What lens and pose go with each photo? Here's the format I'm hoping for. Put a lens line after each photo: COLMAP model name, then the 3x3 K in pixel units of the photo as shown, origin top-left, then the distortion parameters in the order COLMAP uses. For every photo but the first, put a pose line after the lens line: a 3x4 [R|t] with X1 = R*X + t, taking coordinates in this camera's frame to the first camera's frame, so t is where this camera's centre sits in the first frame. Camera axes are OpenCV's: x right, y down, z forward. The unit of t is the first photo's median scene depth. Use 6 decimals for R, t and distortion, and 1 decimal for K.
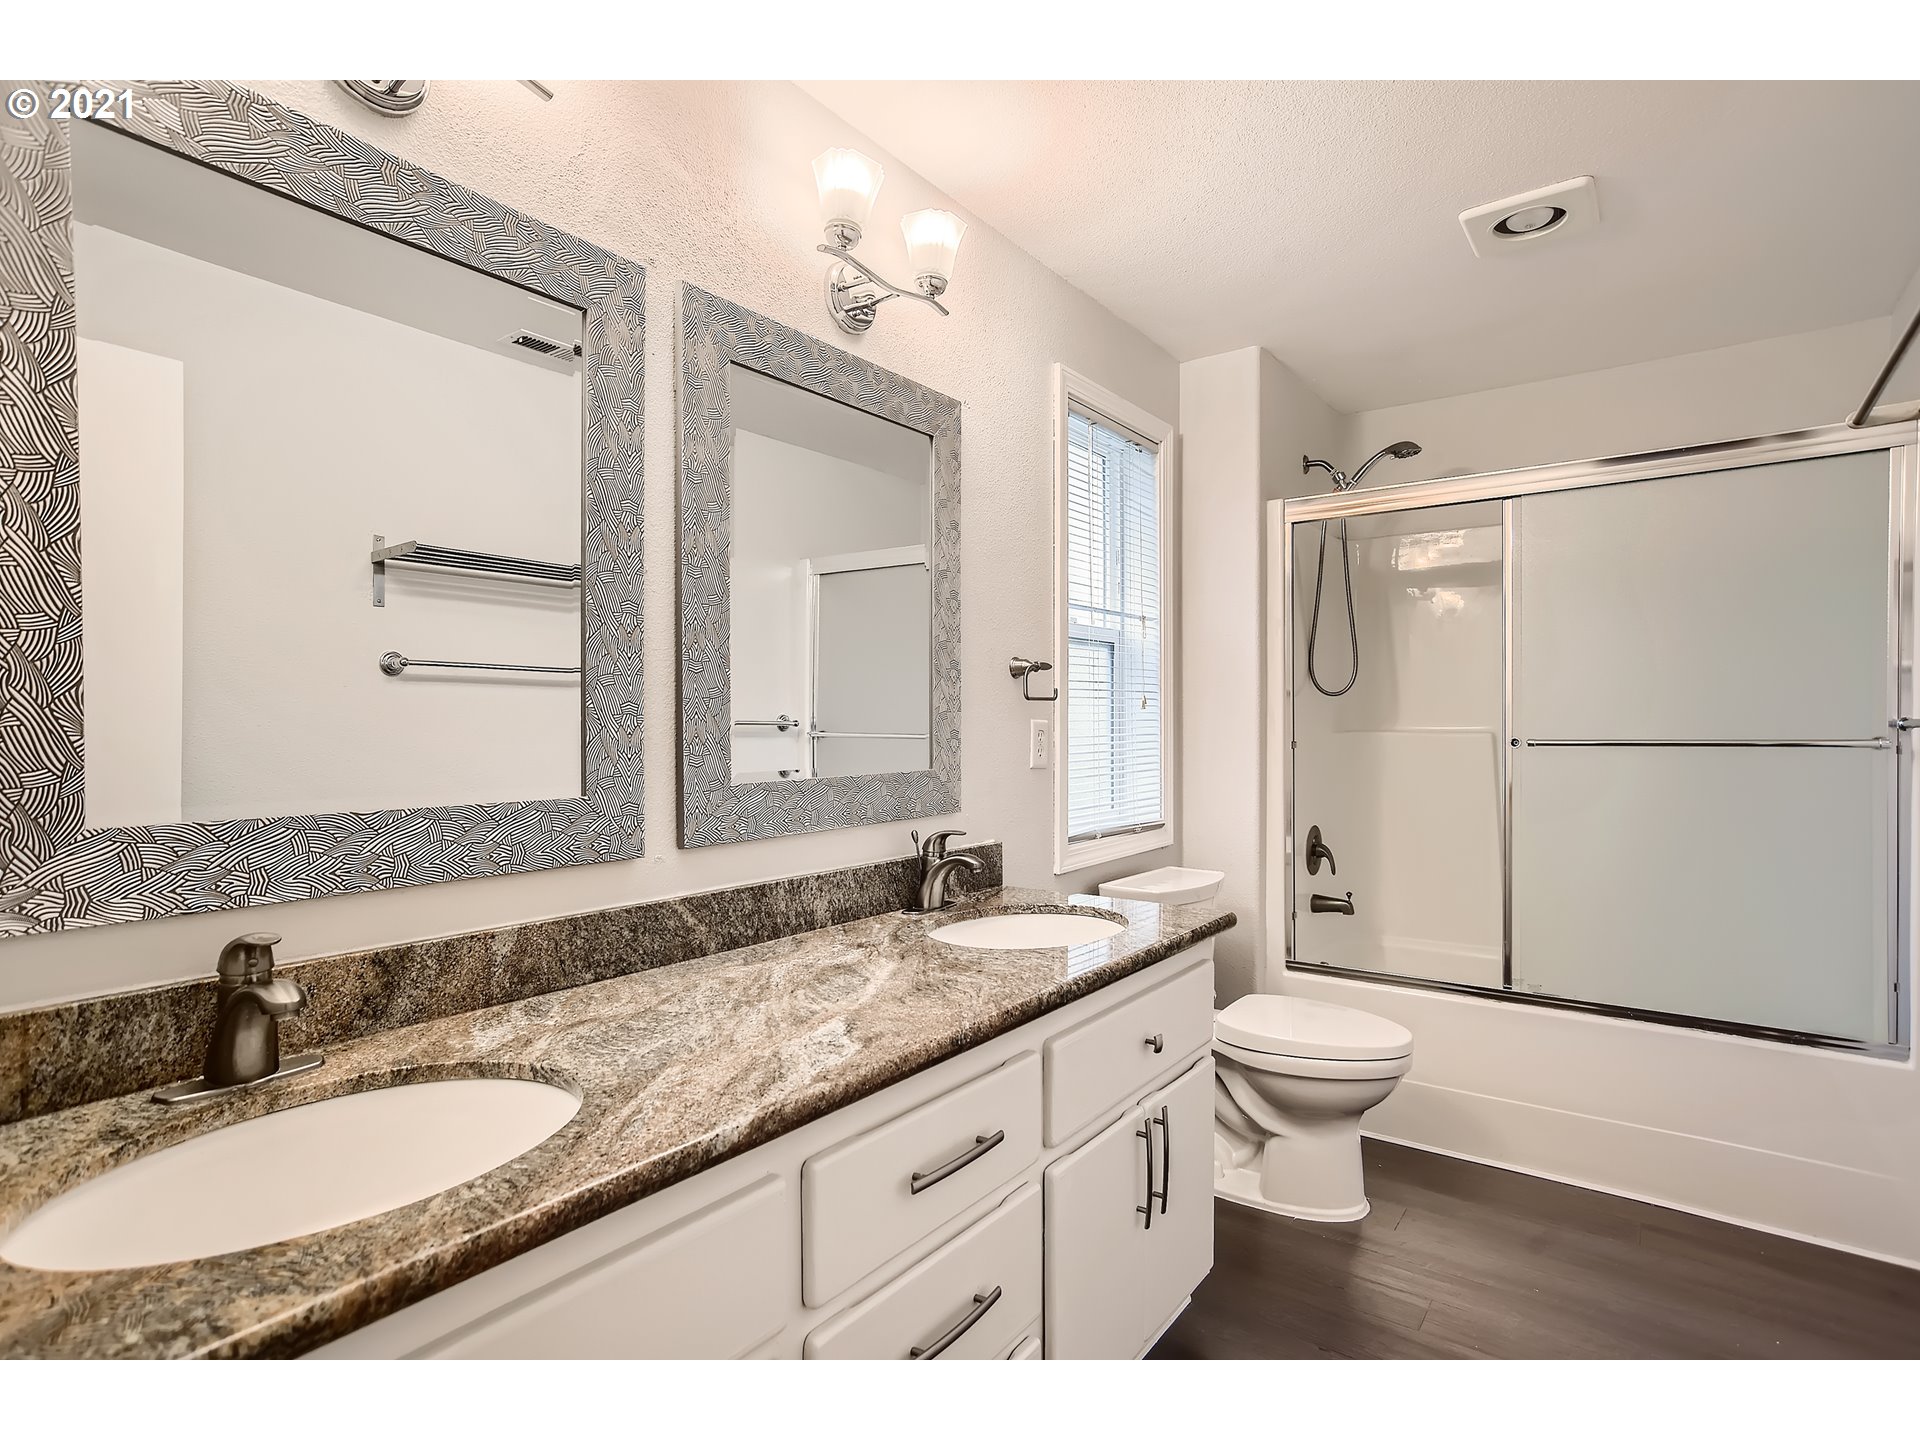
lens RADIAL K [[964.5, 0, 964.8], [0, 964.5, 723.1], [0, 0, 1]] dist [-0.011520, 0.002144]
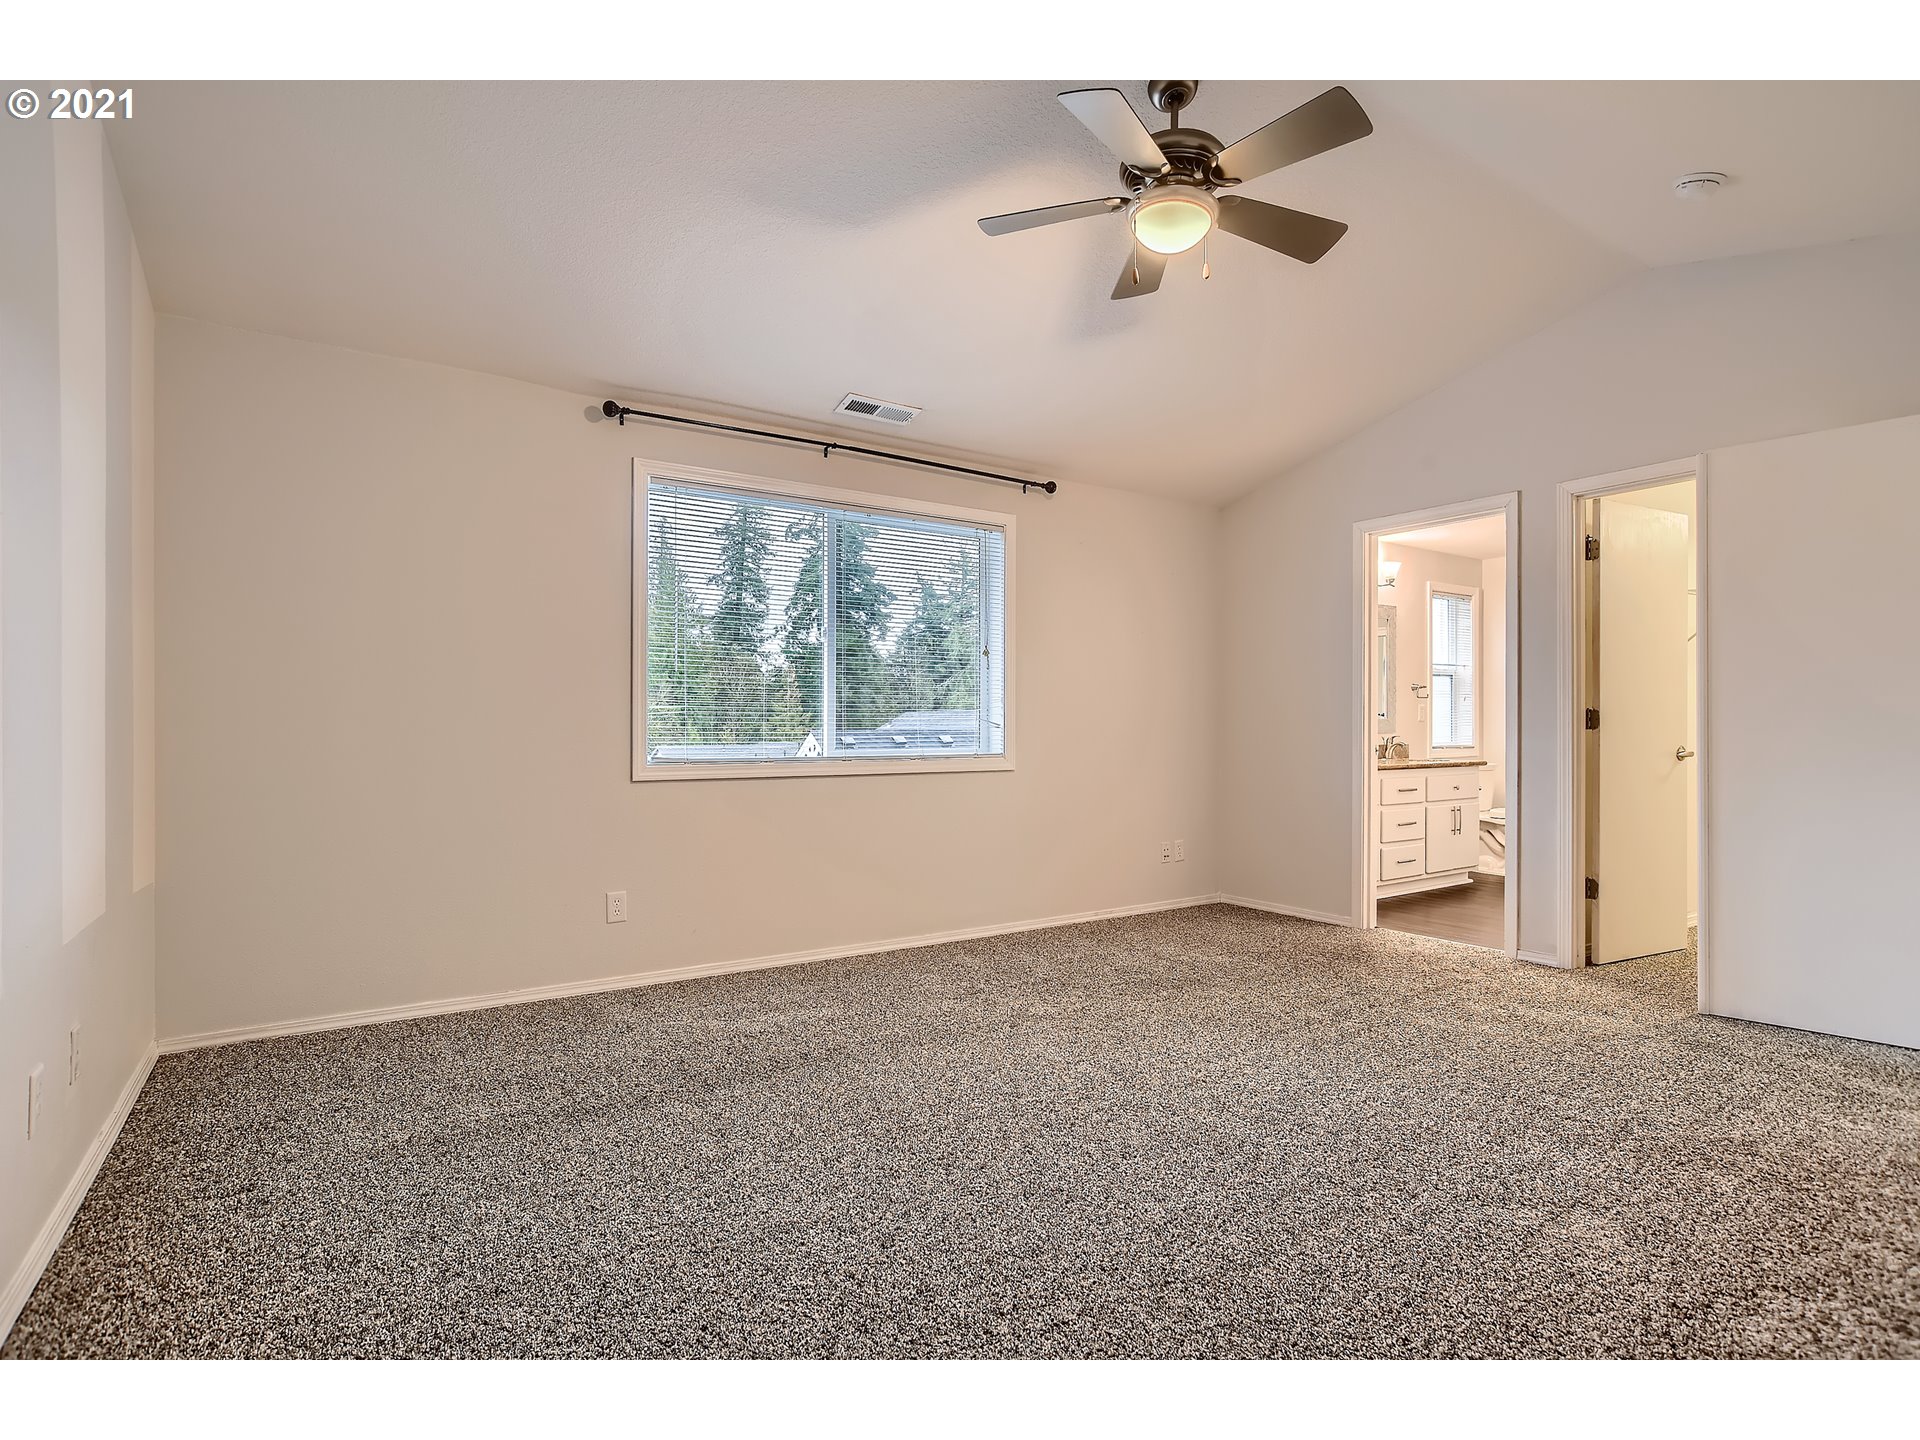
lens RADIAL K [[964.5, 0, 976.1], [0, 964.5, 716.3], [0, 0, 1]] dist [-0.011520, 0.002144]
pose [[0.942454, -0.000095, -0.334337, -0.194980], [-0.002126, 0.999978, -0.006278, 0.047094], [0.334330, 0.006627, 0.942433, -1.946563]]
